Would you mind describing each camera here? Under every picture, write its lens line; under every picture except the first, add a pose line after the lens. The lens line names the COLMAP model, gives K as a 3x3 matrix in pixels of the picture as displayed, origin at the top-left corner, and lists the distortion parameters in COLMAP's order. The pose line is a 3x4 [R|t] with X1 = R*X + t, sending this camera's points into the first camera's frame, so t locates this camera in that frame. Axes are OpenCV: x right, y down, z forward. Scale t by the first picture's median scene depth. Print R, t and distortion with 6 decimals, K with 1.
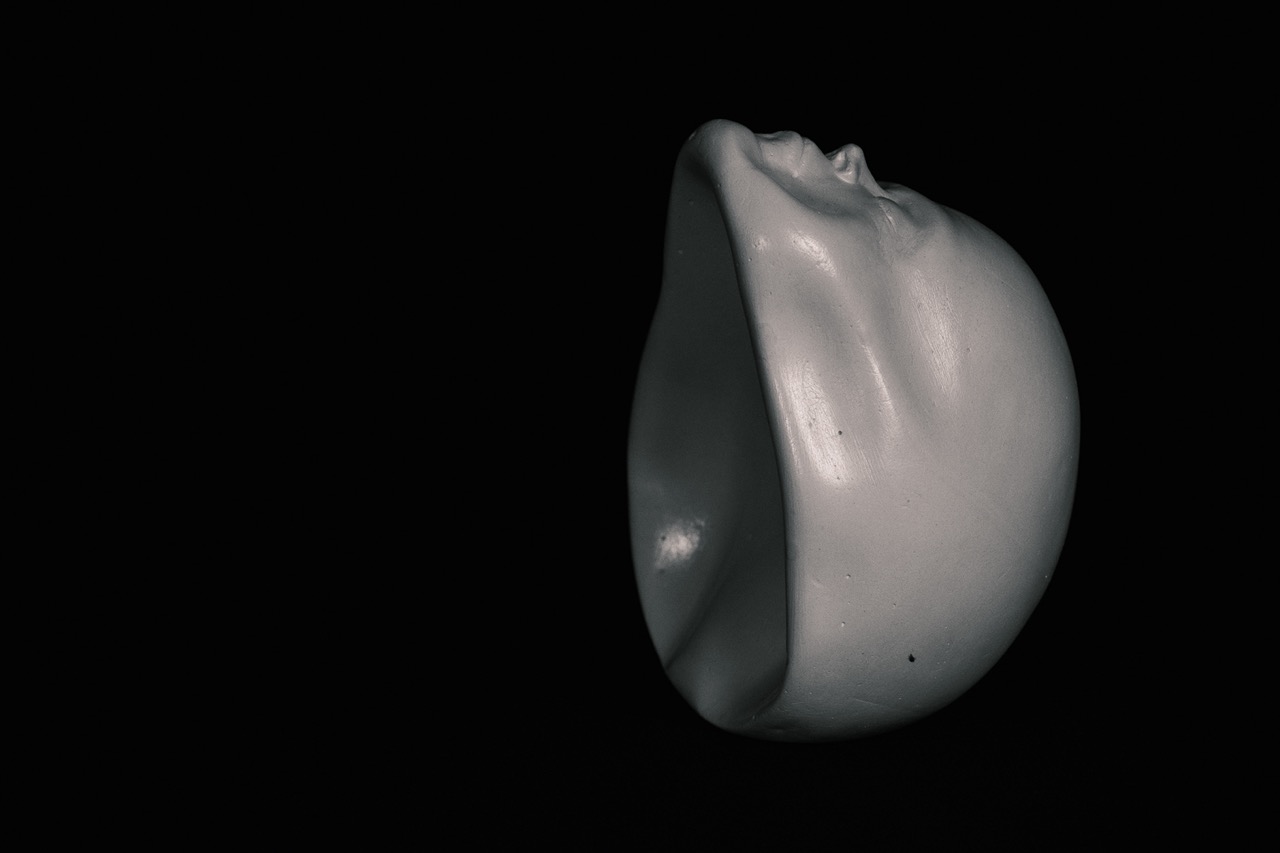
lens RADIAL K [[2699.9, 0, 638.4], [0, 2699.9, 426.3], [0, 0, 1]] dist [0.089746, 0.000000]
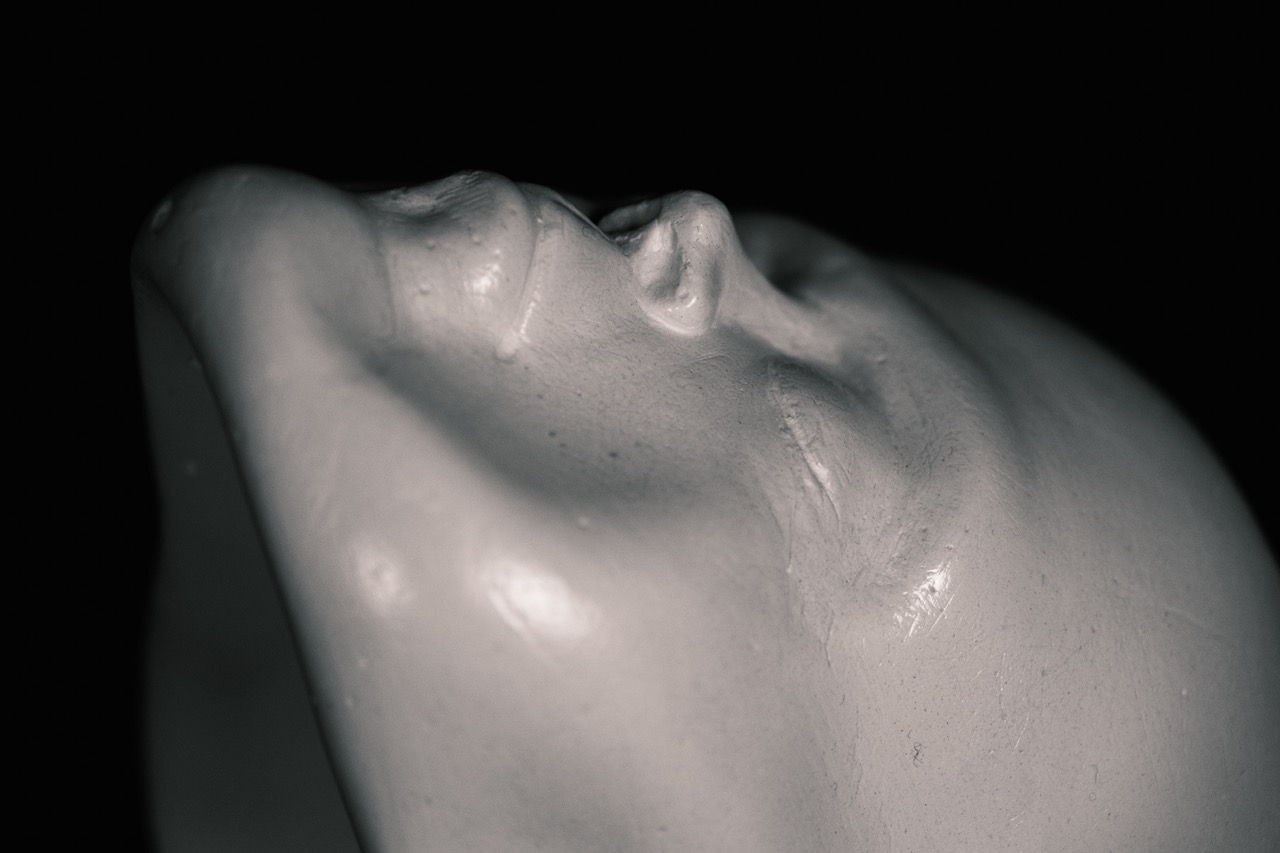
lens RADIAL K [[2699.9, 0, 642.8], [0, 2699.9, 427.5], [0, 0, 1]] dist [0.089746, 0.000000]
pose [[0.998804, -0.035344, 0.033780, 0.062470], [0.026208, 0.970333, 0.240348, -0.155901], [-0.041273, -0.239175, 0.970099, 0.700763]]
